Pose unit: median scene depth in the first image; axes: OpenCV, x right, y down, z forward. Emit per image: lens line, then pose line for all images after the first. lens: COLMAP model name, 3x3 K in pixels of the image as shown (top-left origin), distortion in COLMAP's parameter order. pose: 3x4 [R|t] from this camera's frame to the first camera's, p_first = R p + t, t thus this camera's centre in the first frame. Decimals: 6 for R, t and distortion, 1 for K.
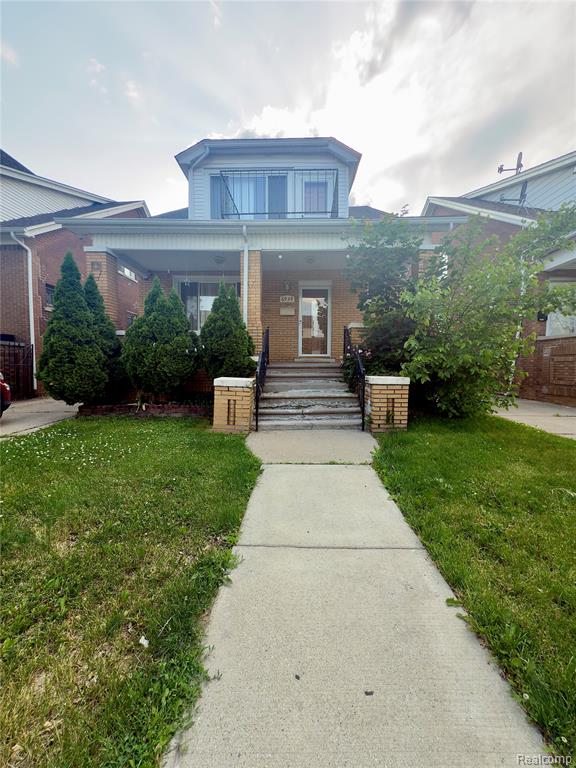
lens RADIAL K [[305.8, 0, 287.8], [0, 305.8, 384.5], [0, 0, 1]] dist [-0.002888, 0.000296]
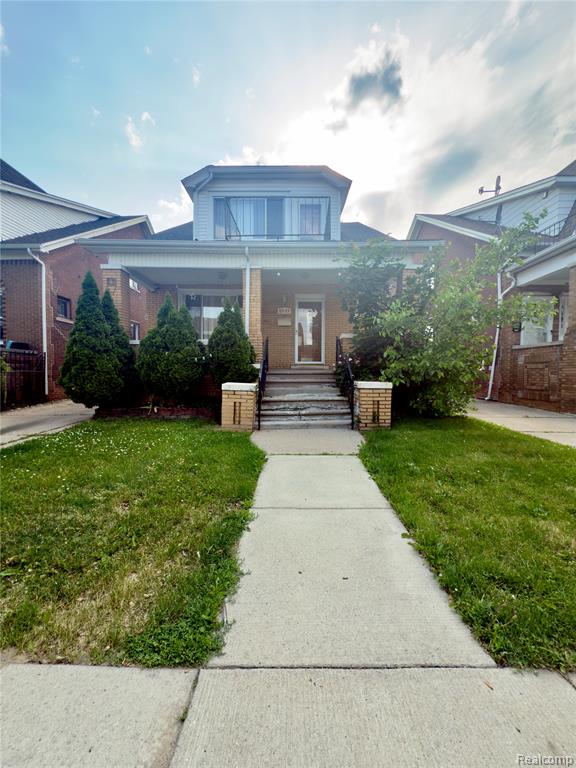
lens RADIAL K [[305.8, 0, 287.3], [0, 305.8, 381.7], [0, 0, 1]] dist [-0.002888, 0.000296]
pose [[0.999894, -0.000524, 0.014526, -0.010981], [0.000961, 0.999546, -0.030122, 0.006214], [-0.014504, 0.030133, 0.999441, -0.114243]]
